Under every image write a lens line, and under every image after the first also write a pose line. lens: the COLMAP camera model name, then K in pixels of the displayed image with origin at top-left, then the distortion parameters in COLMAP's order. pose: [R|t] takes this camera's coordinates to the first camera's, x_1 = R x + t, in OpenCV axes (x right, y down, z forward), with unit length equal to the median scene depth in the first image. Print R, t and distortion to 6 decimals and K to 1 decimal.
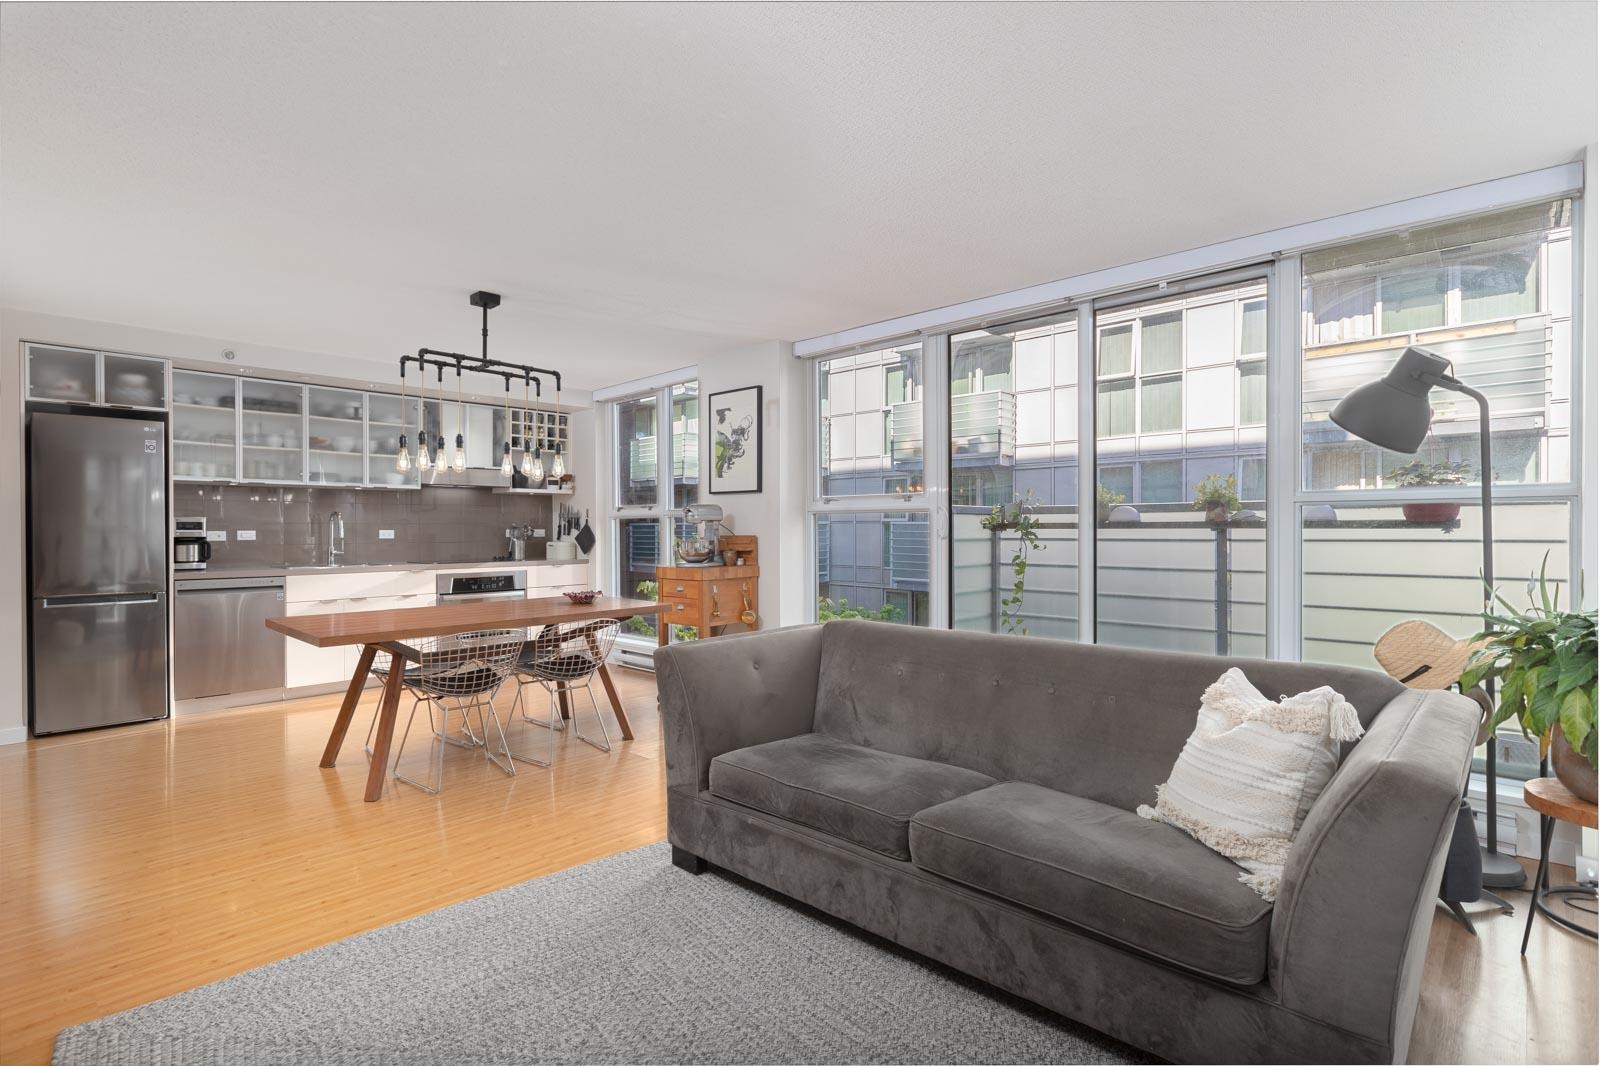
lens RADIAL K [[773.6, 0, 800.8], [0, 773.6, 538.1], [0, 0, 1]] dist [0.000897, 0.000116]
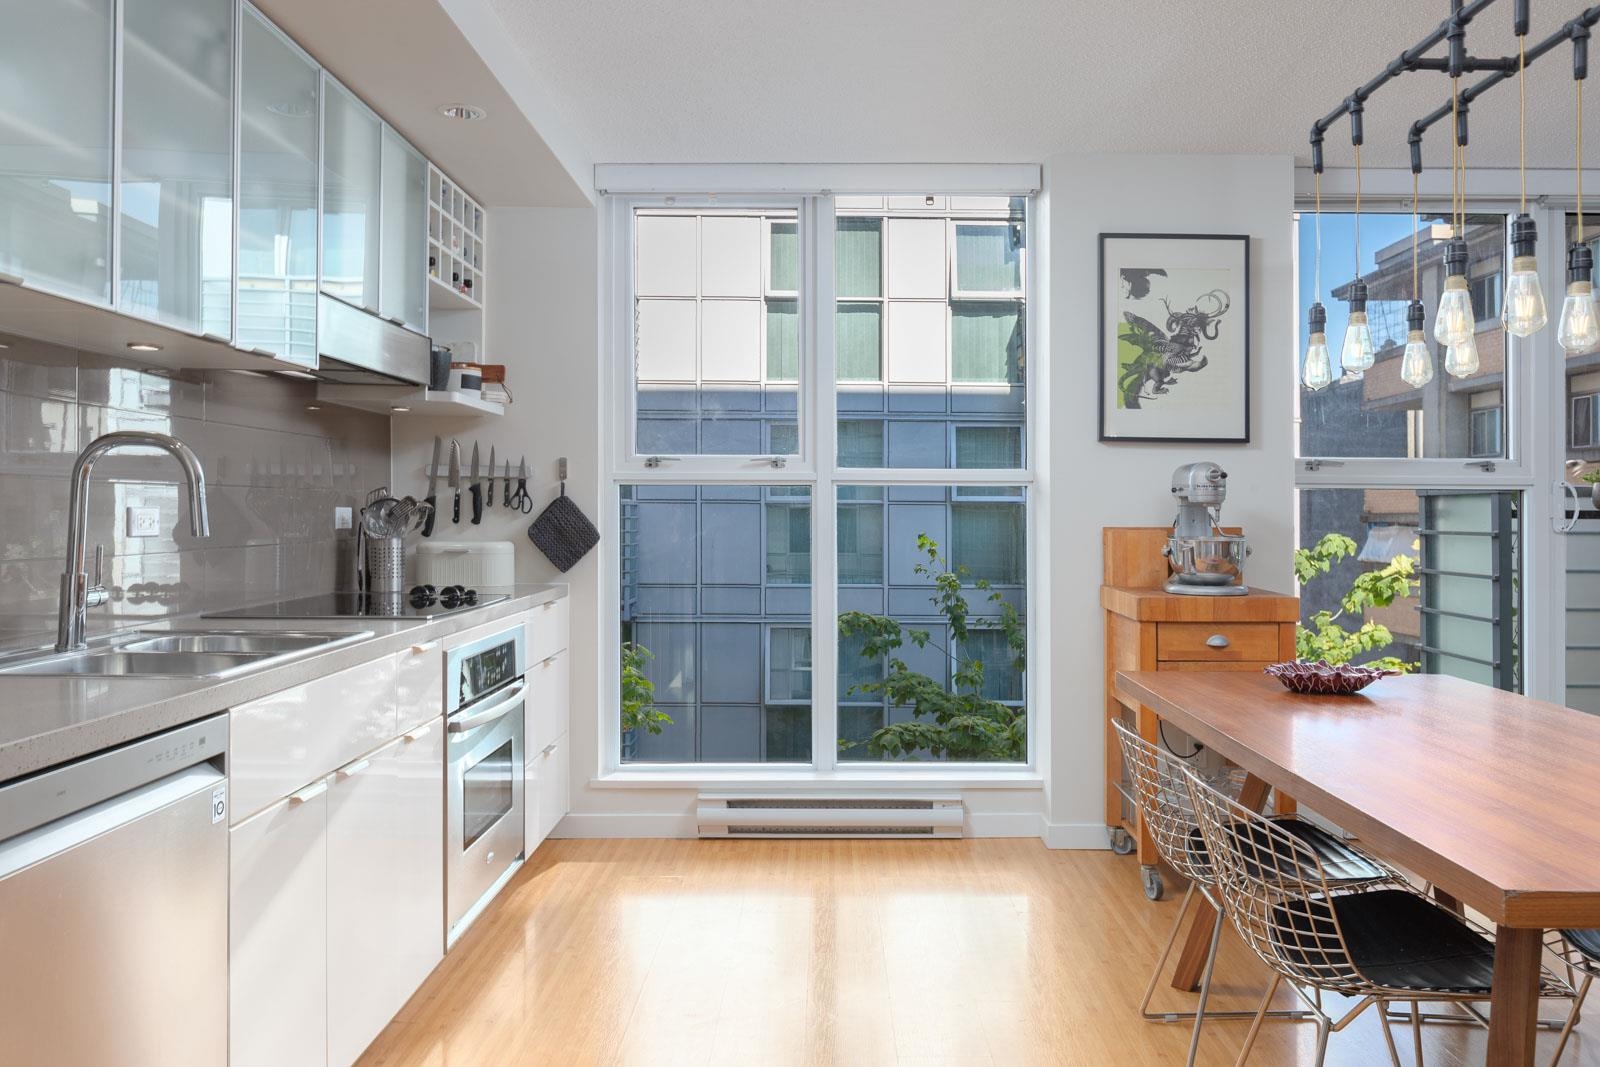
lens RADIAL K [[1188.9, 0, 800.2], [0, 1188.9, 526.0], [0, 0, 1]] dist [0.005271, 0.001530]
pose [[0.705294, 0.004496, 0.708900, -0.774153], [-0.000880, 0.999985, -0.005467, 0.000396], [-0.708914, 0.003232, 0.705287, 0.612105]]
